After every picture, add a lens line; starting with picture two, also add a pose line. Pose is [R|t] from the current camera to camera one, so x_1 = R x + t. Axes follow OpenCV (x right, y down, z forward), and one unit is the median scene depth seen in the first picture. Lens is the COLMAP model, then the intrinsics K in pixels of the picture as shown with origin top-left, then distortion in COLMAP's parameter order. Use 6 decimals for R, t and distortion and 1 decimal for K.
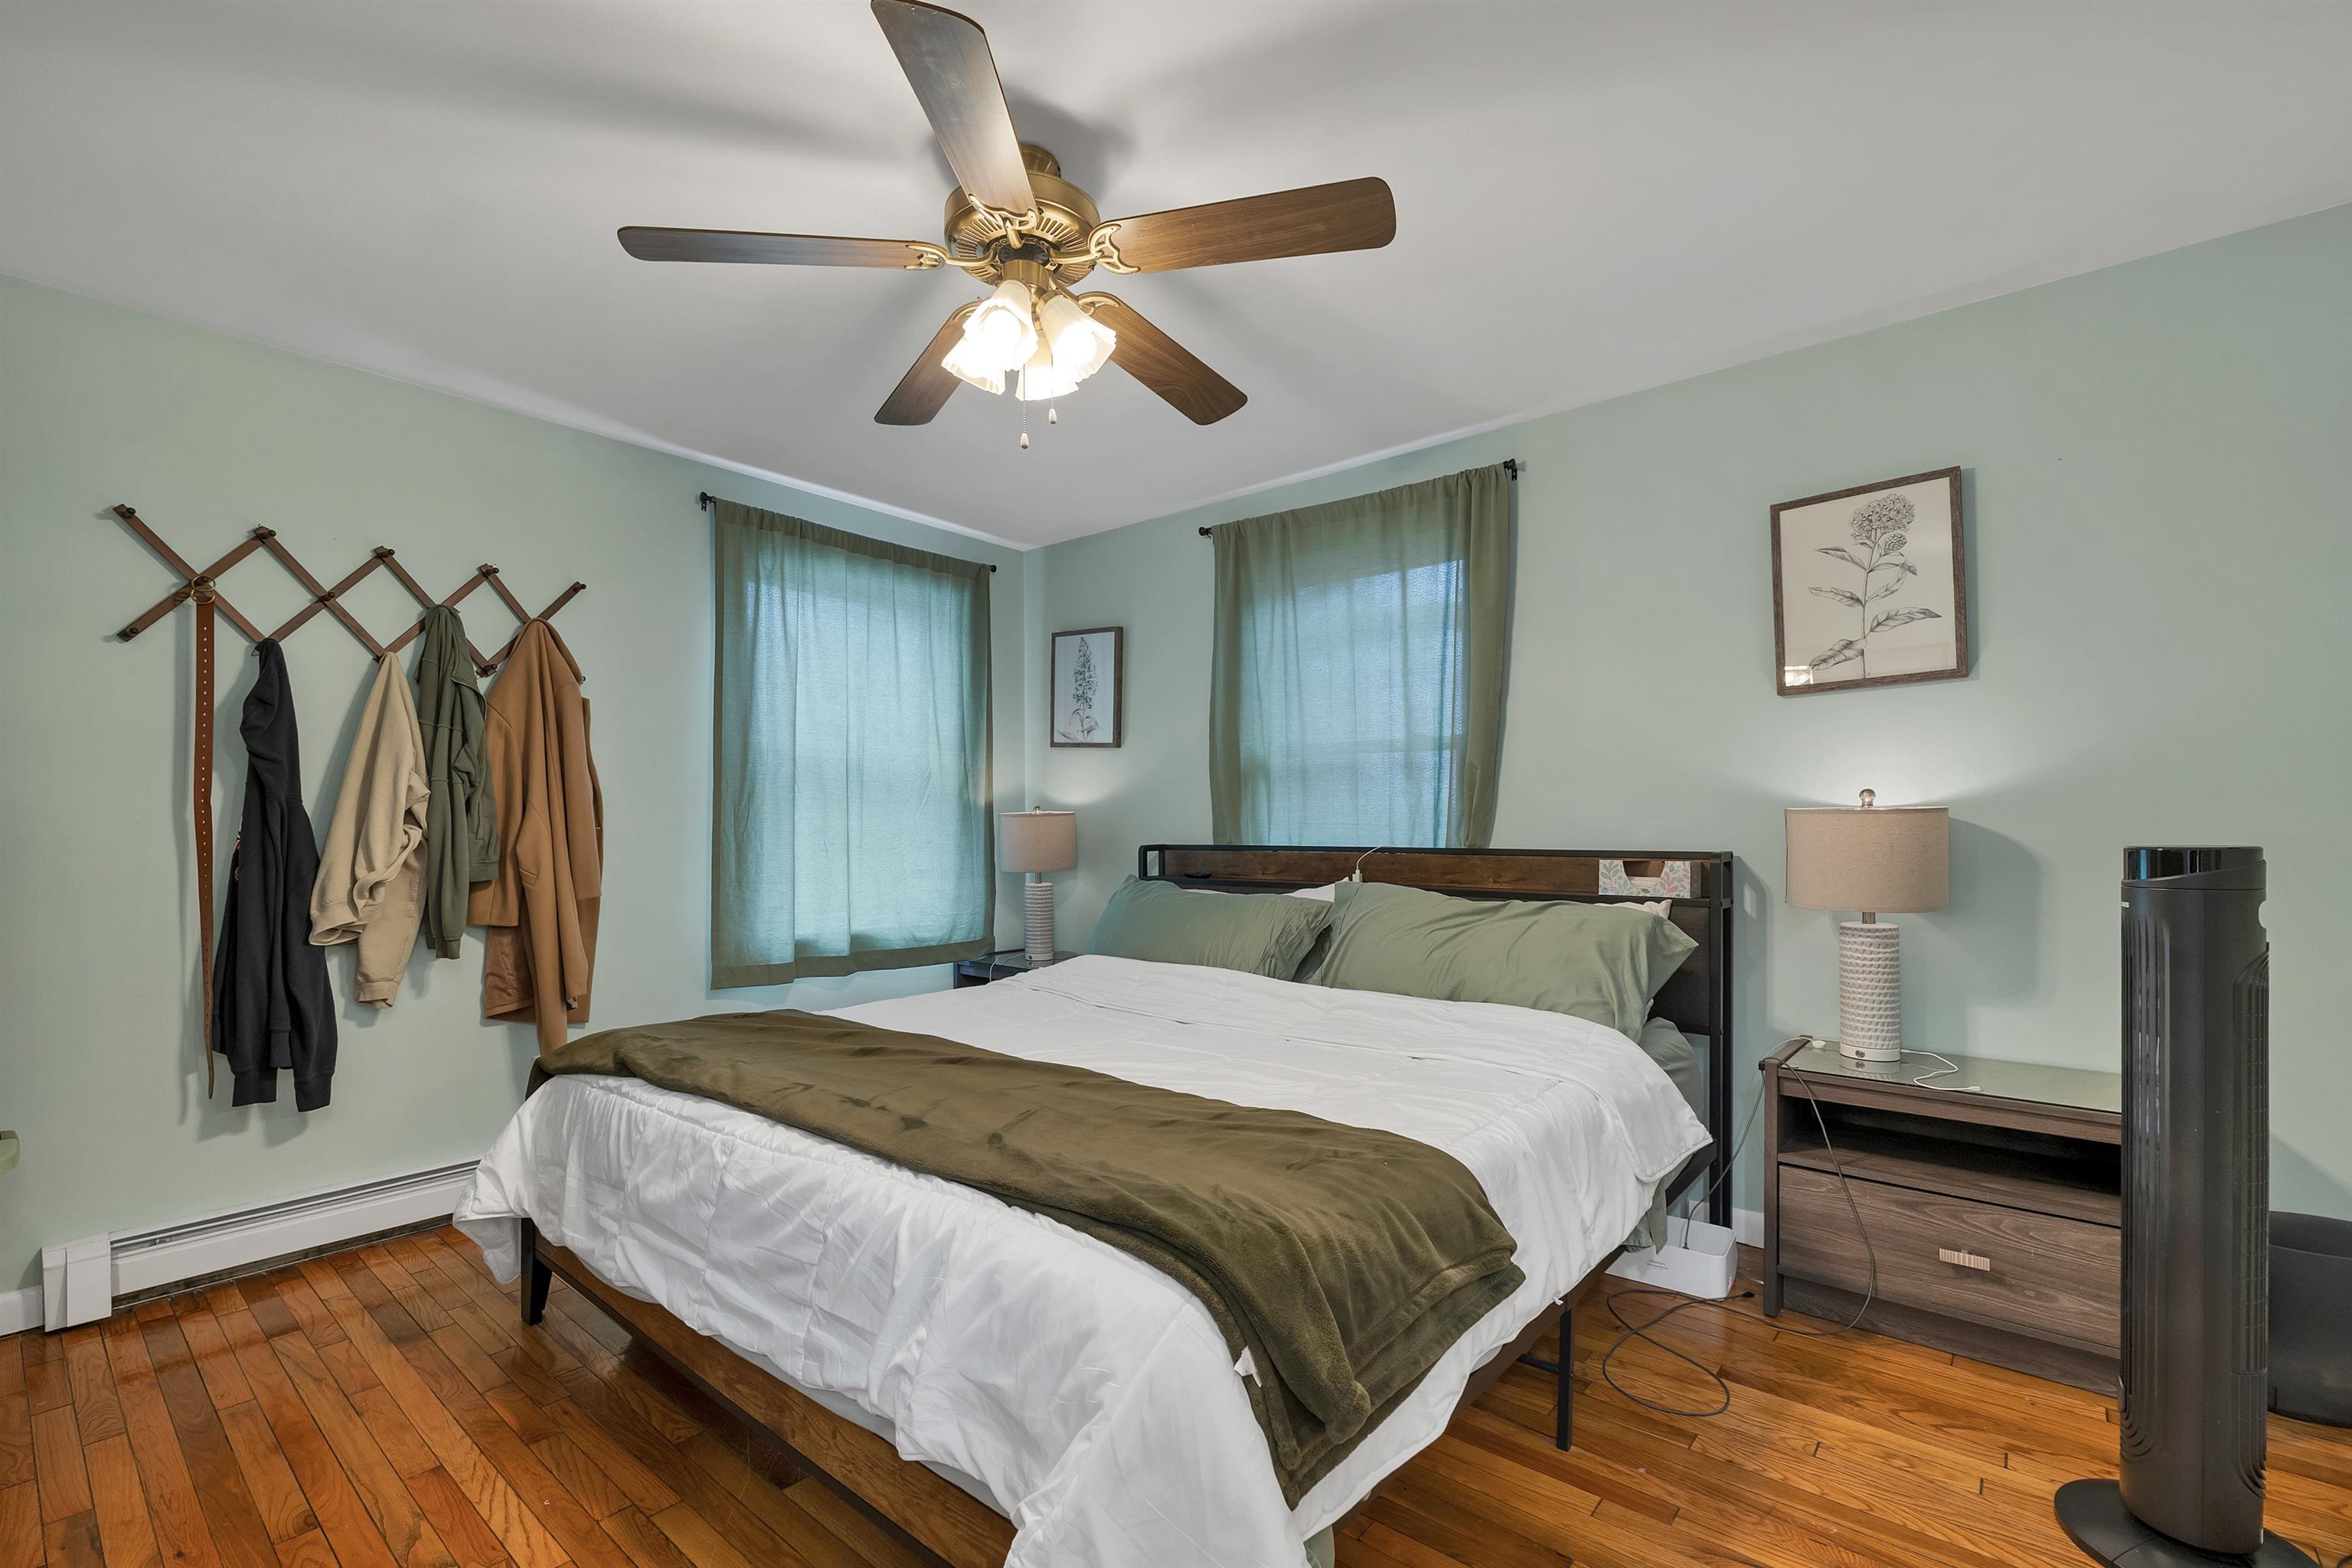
lens RADIAL K [[1011.1, 0, 1179.5], [0, 1011.1, 817.7], [0, 0, 1]] dist [0.001107, -0.000195]
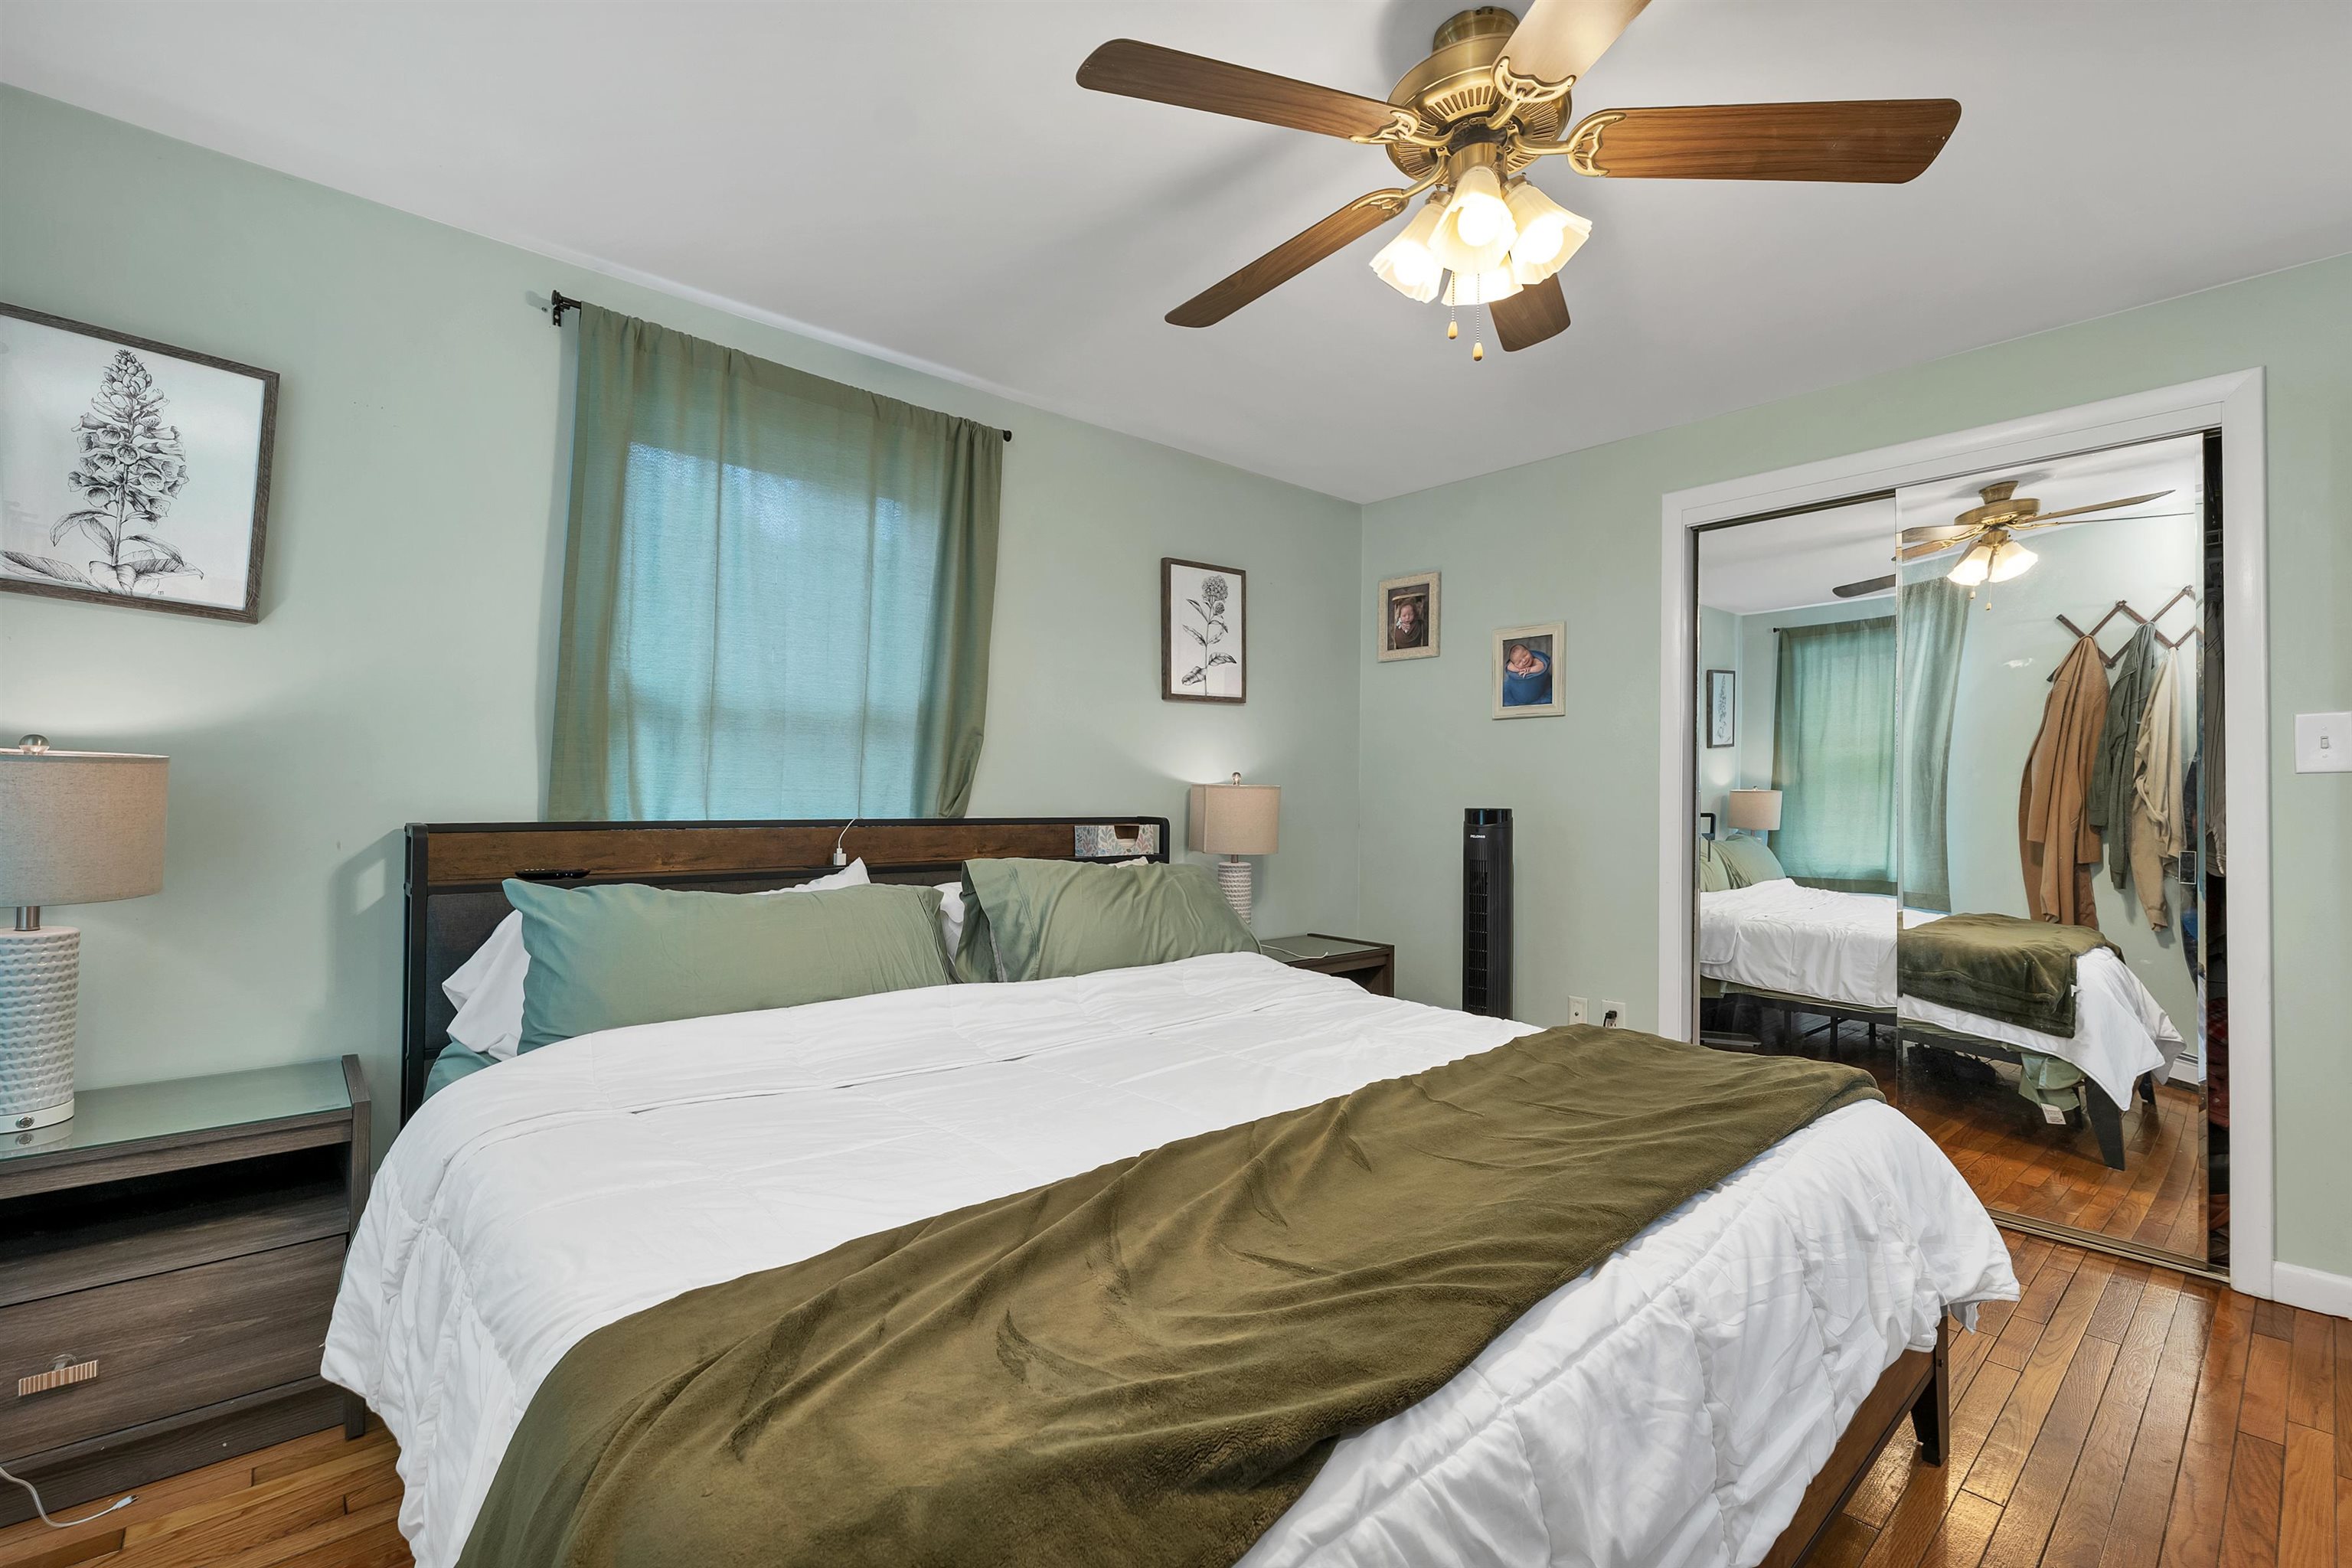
lens RADIAL K [[1019.6, 0, 1173.9], [0, 1019.6, 750.2], [0, 0, 1]] dist [0.000788, 0.000119]
pose [[0.145155, 0.044280, 0.988418, -0.704877], [-0.019958, 0.998926, -0.041820, 0.003257], [-0.989208, -0.013656, 0.145883, 0.749982]]
